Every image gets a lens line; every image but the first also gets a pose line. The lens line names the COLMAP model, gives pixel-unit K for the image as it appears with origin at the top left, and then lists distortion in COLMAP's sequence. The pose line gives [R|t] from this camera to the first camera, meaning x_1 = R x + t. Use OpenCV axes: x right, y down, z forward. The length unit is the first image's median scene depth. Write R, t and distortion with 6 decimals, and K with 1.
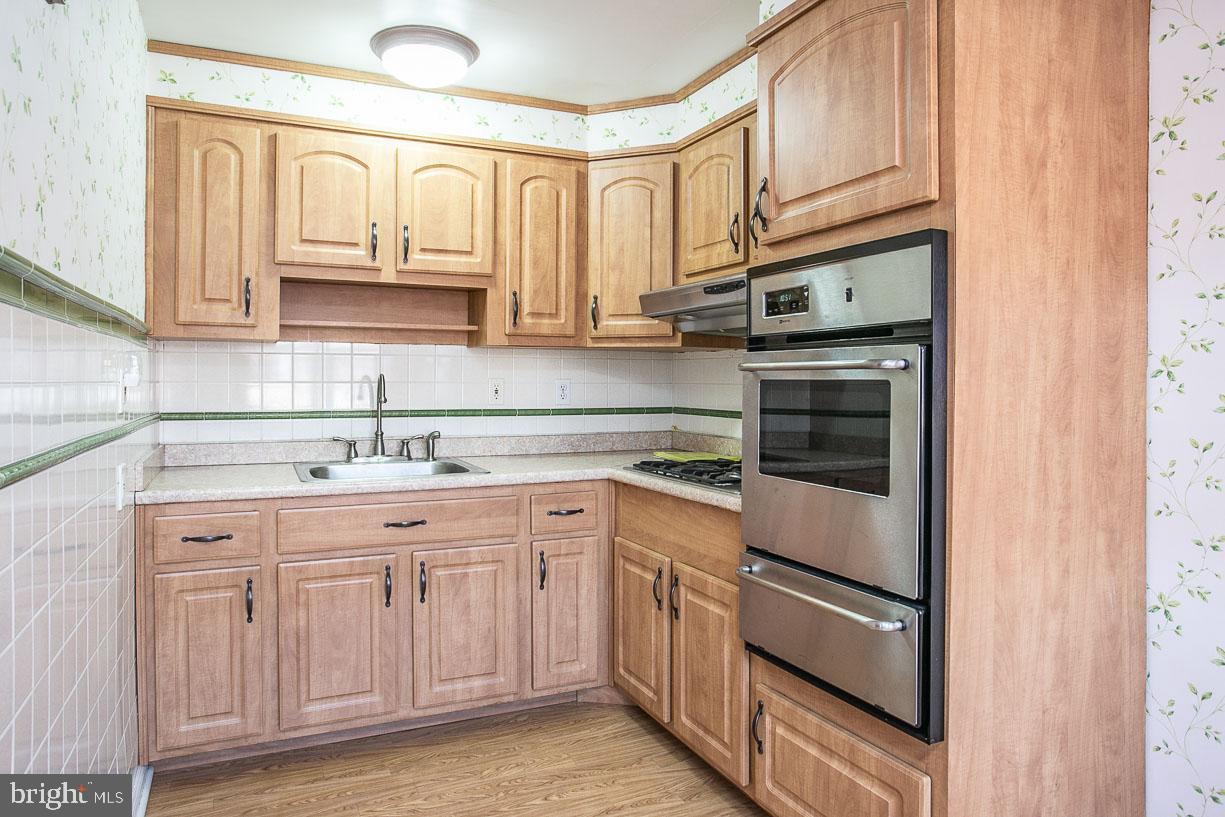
lens RADIAL K [[759.6, 0, 576.4], [0, 759.6, 388.7], [0, 0, 1]] dist [-0.048278, 0.025182]
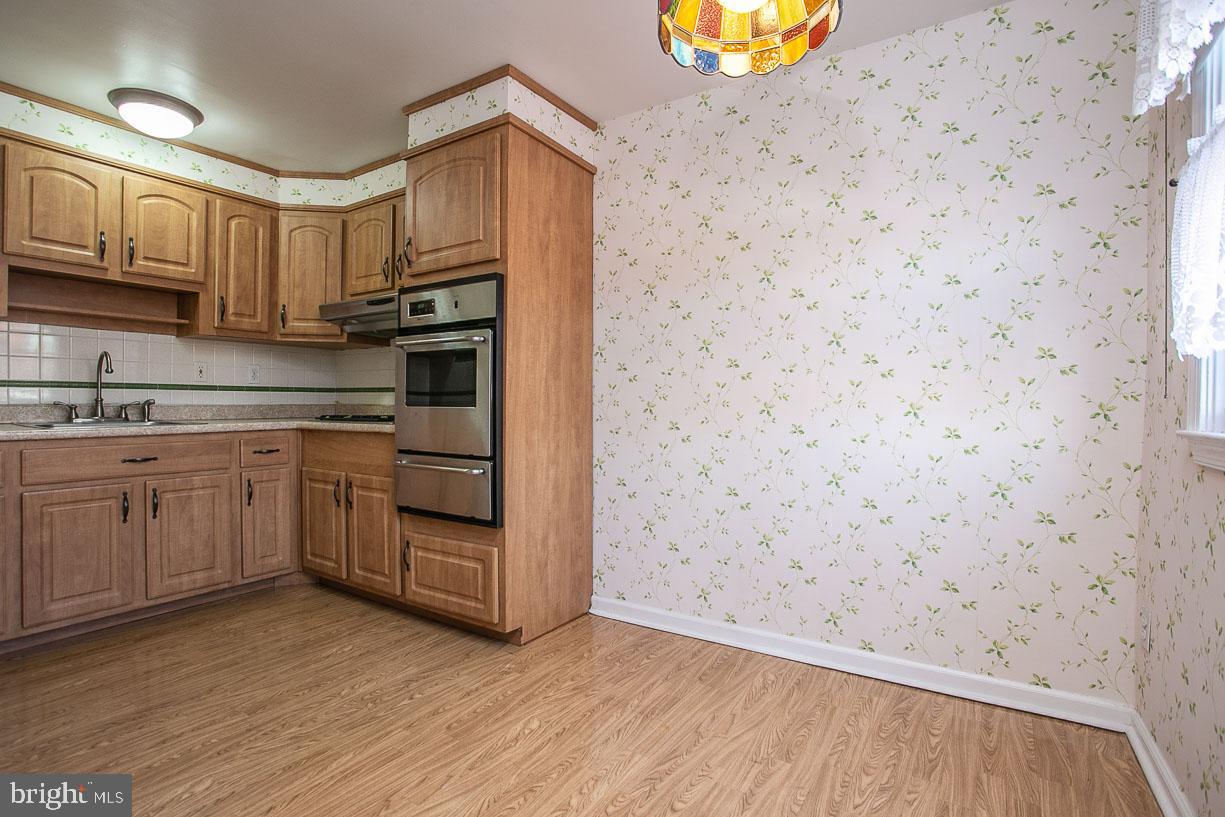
lens RADIAL K [[587.2, 0, 564.0], [0, 587.2, 403.1], [0, 0, 1]] dist [-0.050663, 0.017980]
pose [[0.857823, -0.000516, 0.513946, -0.113327], [0.001659, 0.999997, -0.001765, 0.088401], [-0.513943, 0.002366, 0.857821, -0.278152]]
